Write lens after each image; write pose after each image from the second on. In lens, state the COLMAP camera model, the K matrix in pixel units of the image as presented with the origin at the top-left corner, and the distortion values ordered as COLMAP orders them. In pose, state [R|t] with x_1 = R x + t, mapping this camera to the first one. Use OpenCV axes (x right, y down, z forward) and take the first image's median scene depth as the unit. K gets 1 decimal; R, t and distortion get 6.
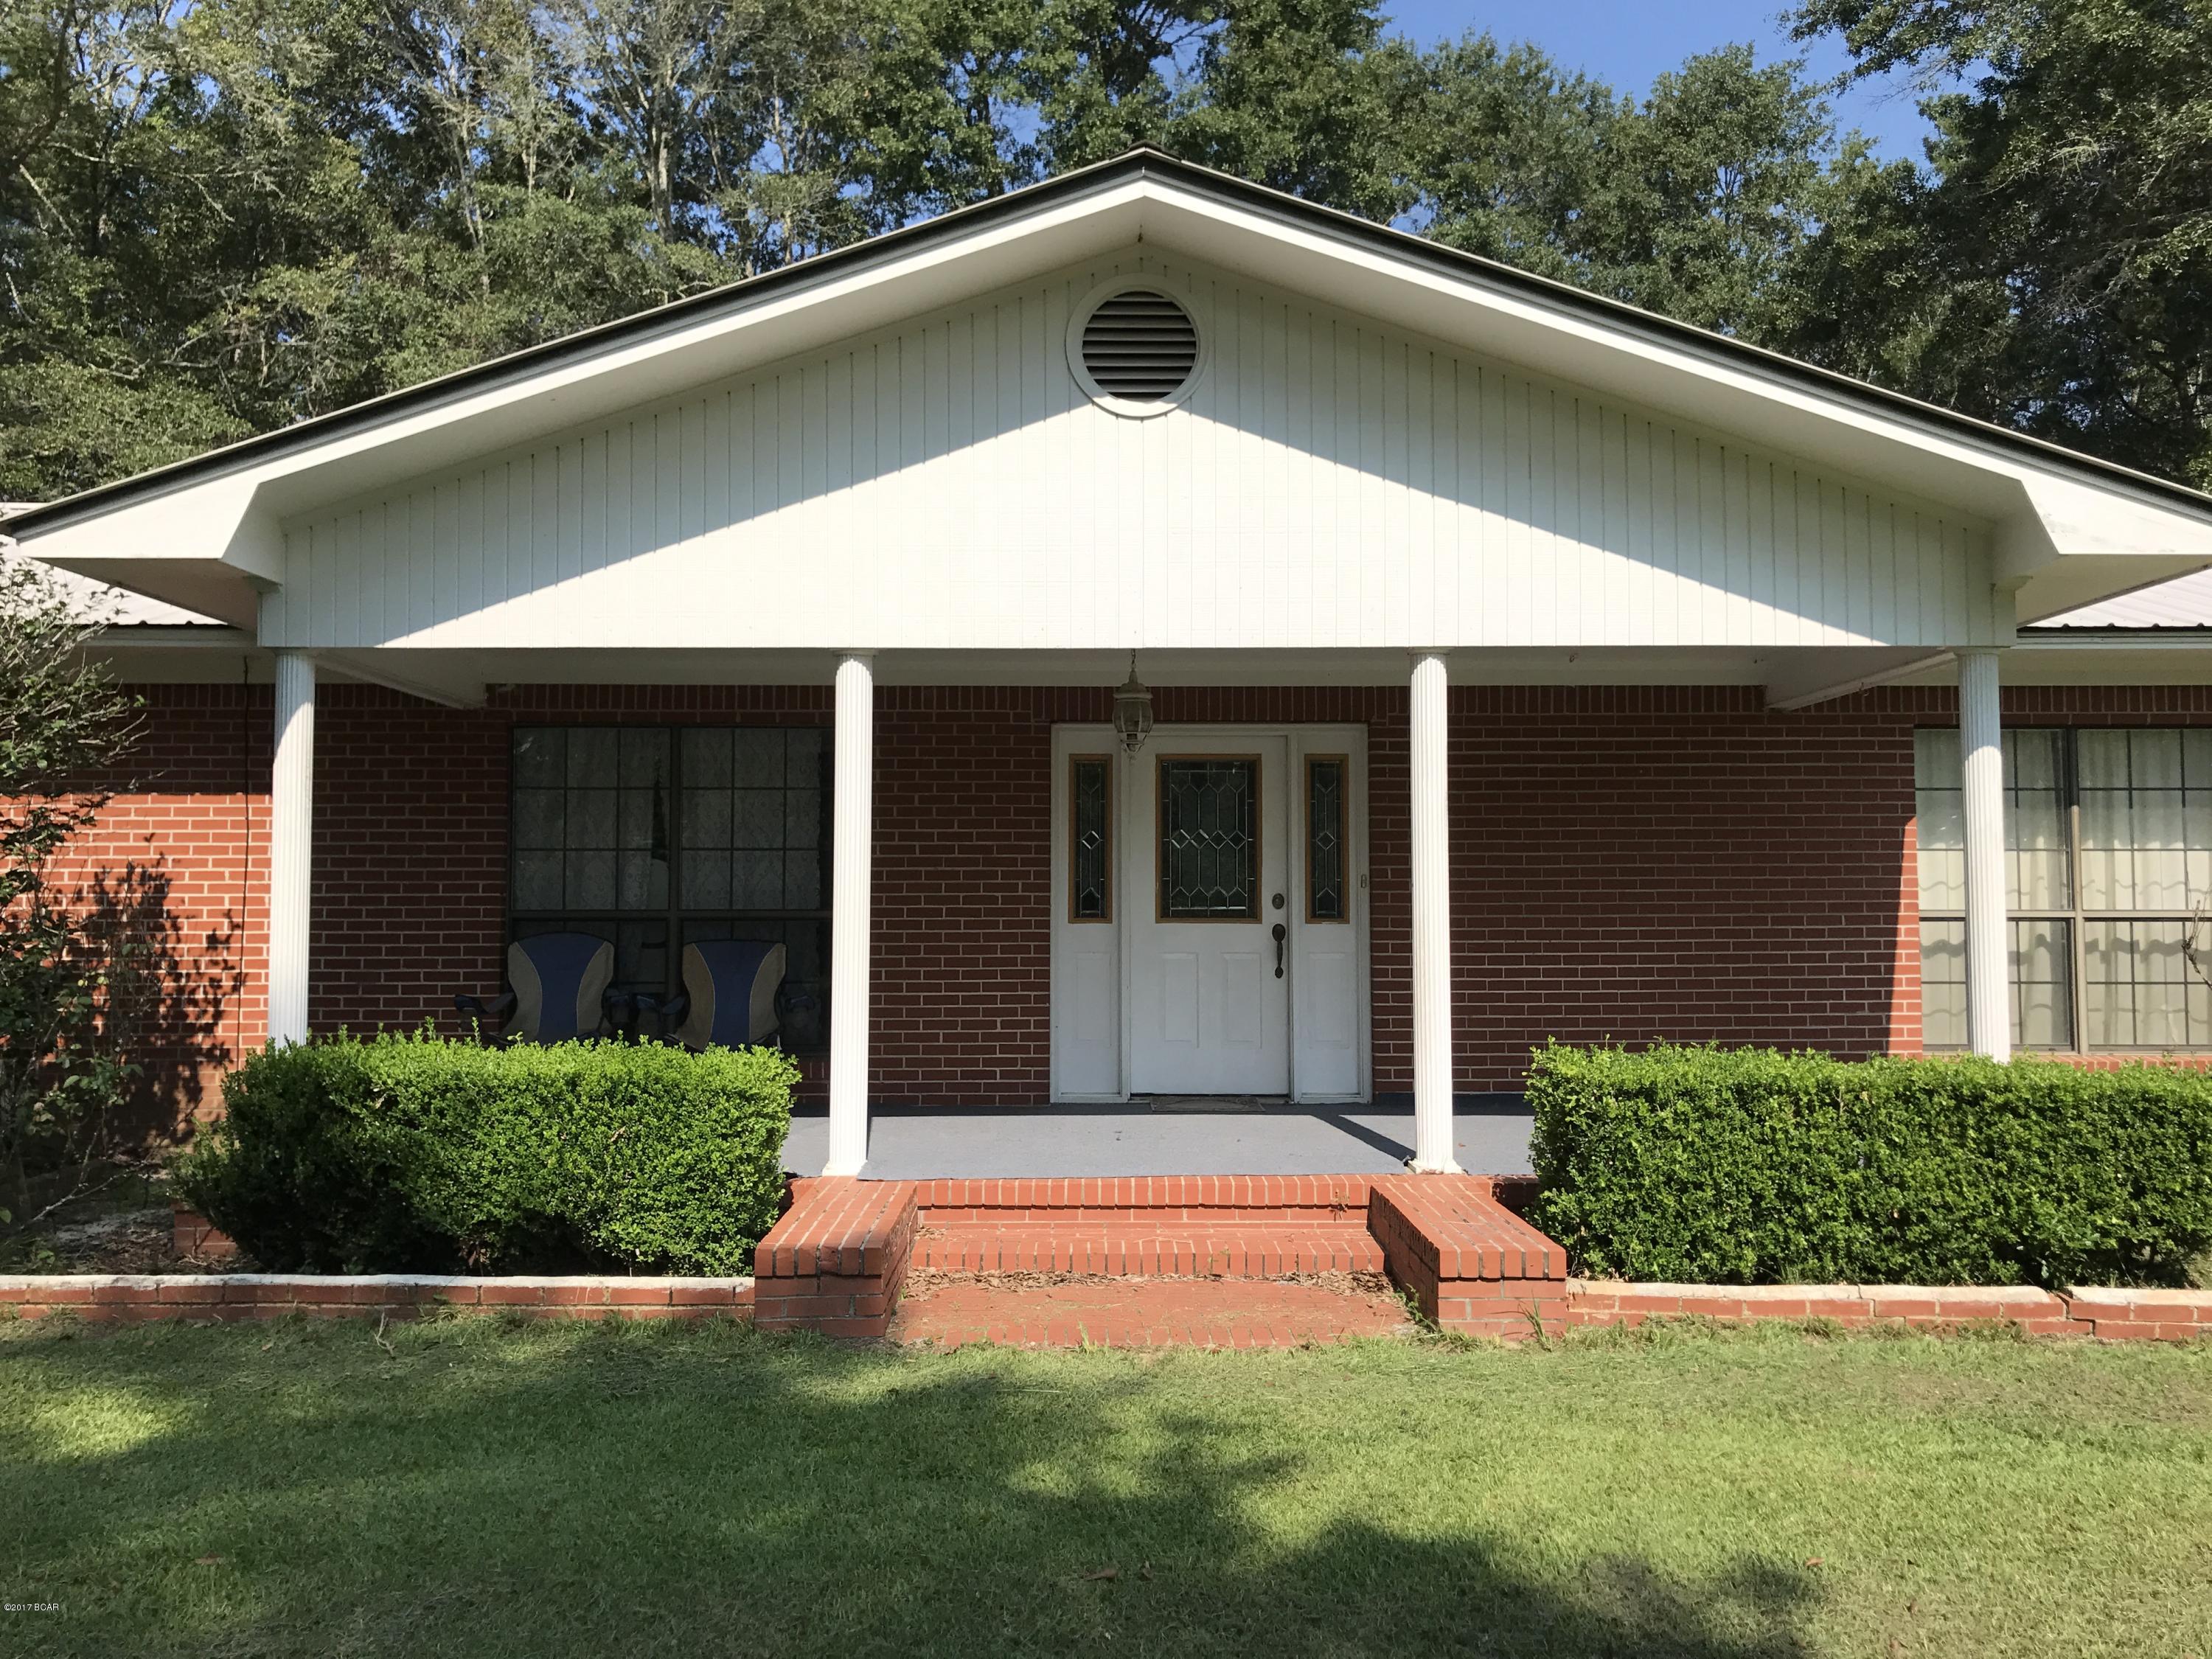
lens RADIAL K [[1803.1, 0, 1106.0], [0, 1803.1, 829.5], [0, 0, 1]] dist [0.008455, -0.009364]
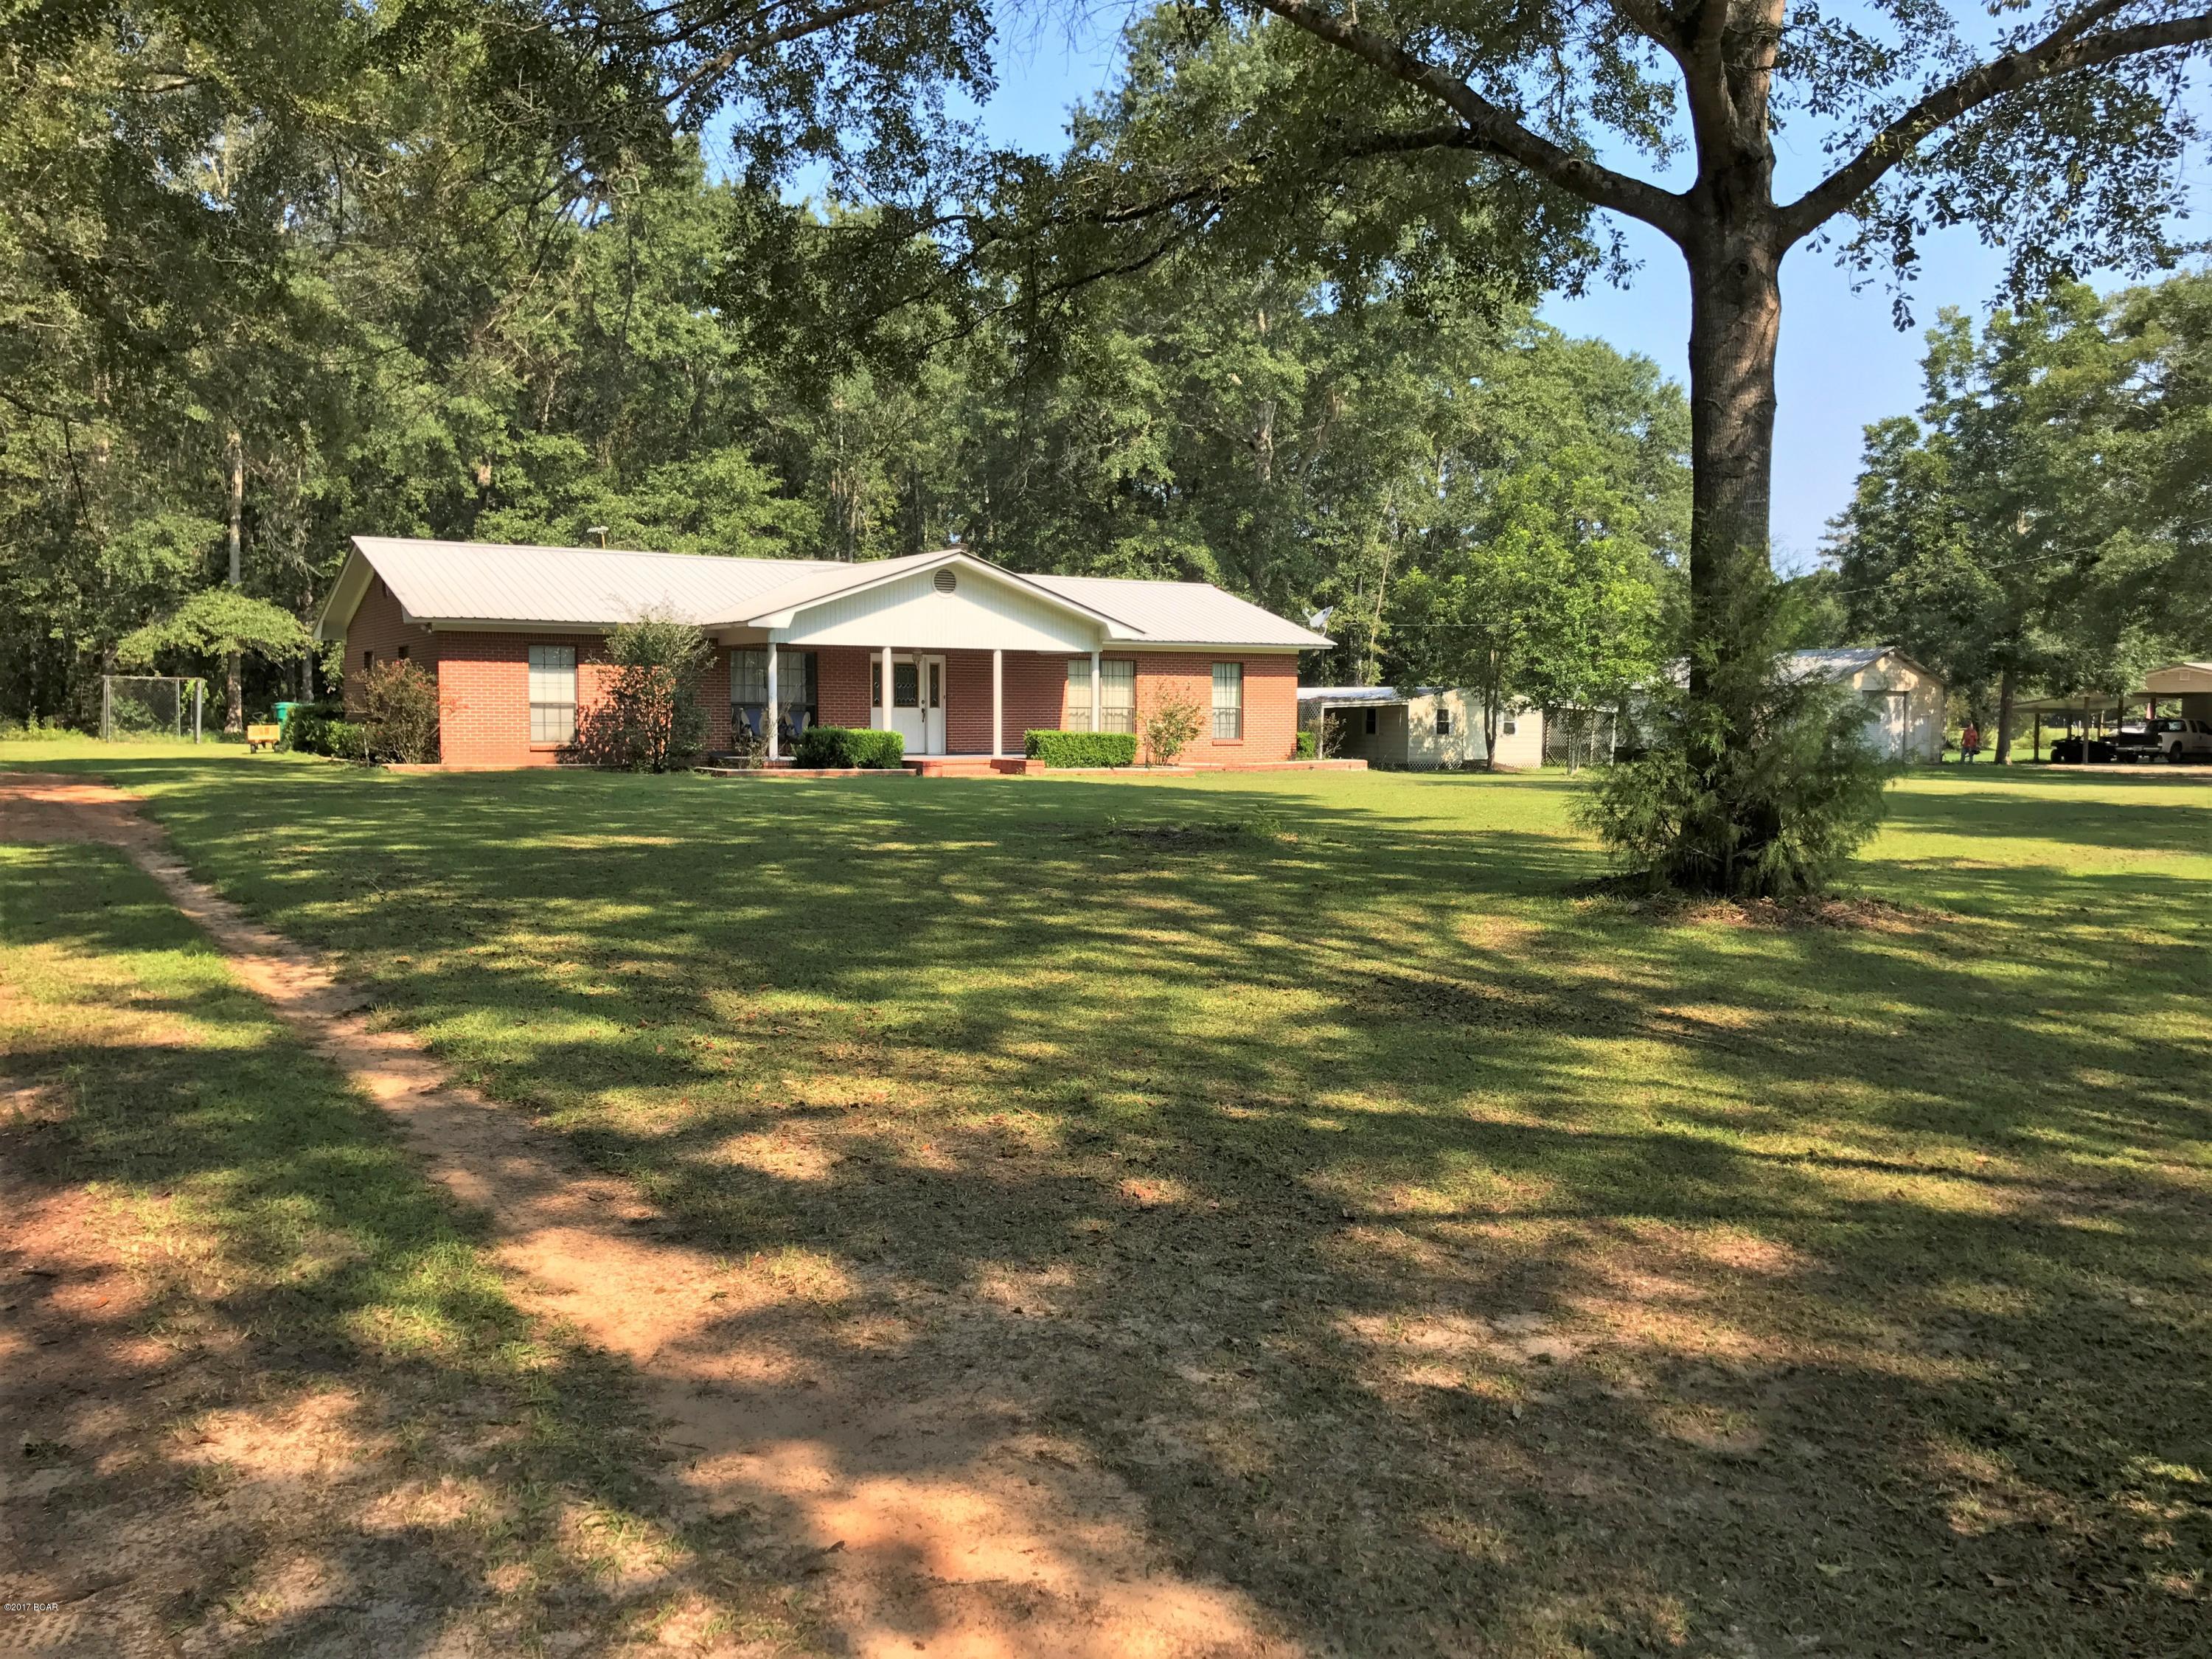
lens RADIAL K [[1803.1, 0, 1106.0], [0, 1803.1, 829.5], [0, 0, 1]] dist [0.008455, -0.009364]
pose [[0.873962, -0.024475, 0.485377, -1.492829], [-0.020570, 0.995973, 0.087259, -0.032000], [-0.485558, -0.086245, 0.869940, -2.619076]]
